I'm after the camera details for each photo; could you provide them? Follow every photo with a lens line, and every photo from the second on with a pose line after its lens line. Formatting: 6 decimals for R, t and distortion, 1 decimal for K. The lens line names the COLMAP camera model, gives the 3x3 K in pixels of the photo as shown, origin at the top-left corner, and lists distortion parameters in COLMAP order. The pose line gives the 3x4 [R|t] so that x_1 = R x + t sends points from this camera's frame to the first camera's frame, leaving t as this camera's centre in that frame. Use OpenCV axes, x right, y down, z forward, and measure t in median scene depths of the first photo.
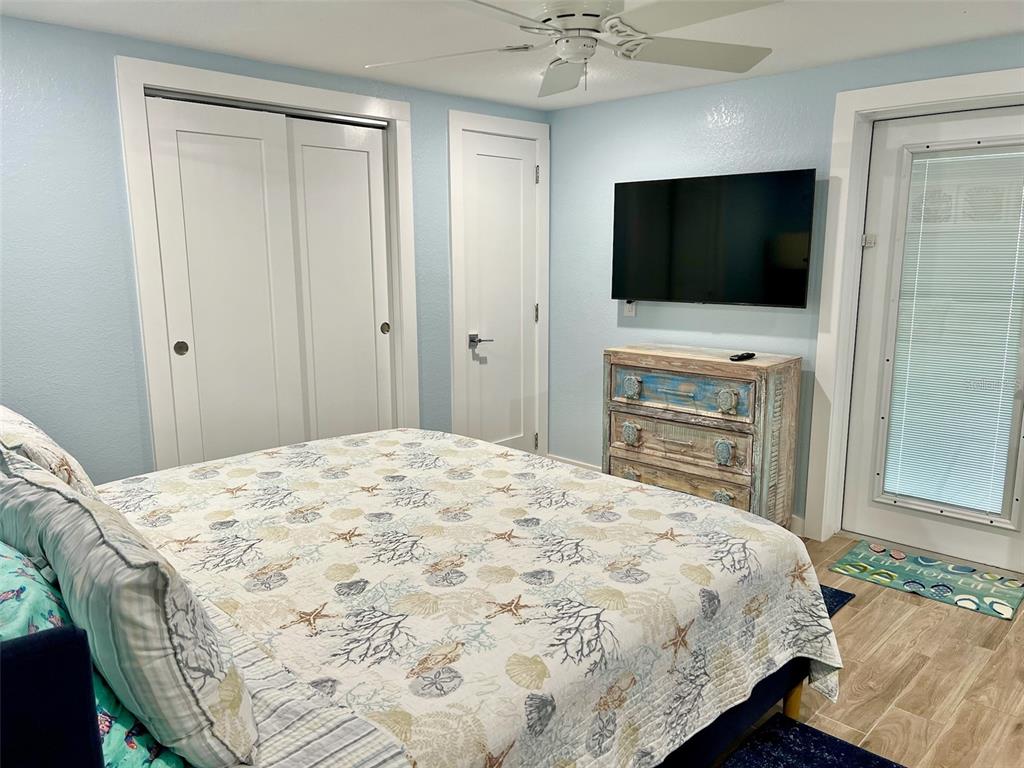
lens RADIAL K [[778.3, 0, 512.0], [0, 778.3, 384.0], [0, 0, 1]] dist [0.072865, -0.079462]
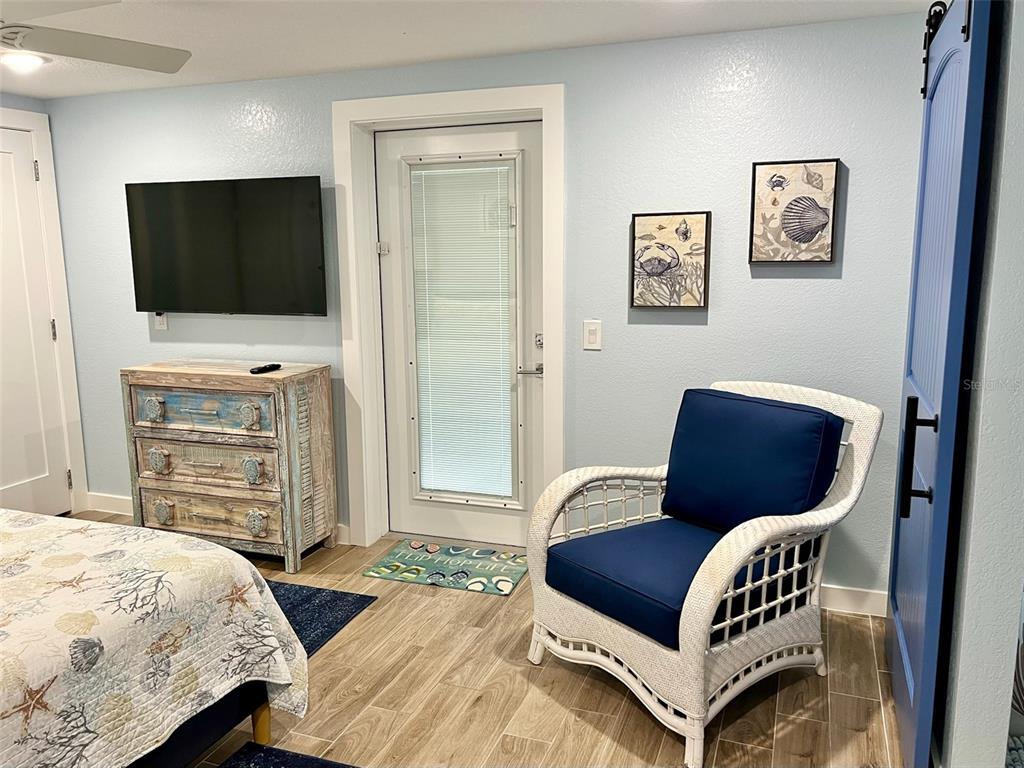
lens RADIAL K [[811.6, 0, 512.7], [0, 811.6, 377.7], [0, 0, 1]] dist [0.073075, -0.089213]
pose [[0.917324, -0.071109, 0.391739, 0.181860], [0.077688, 0.996977, -0.000947, 0.000899], [-0.390488, 0.031302, 0.920076, -0.038489]]
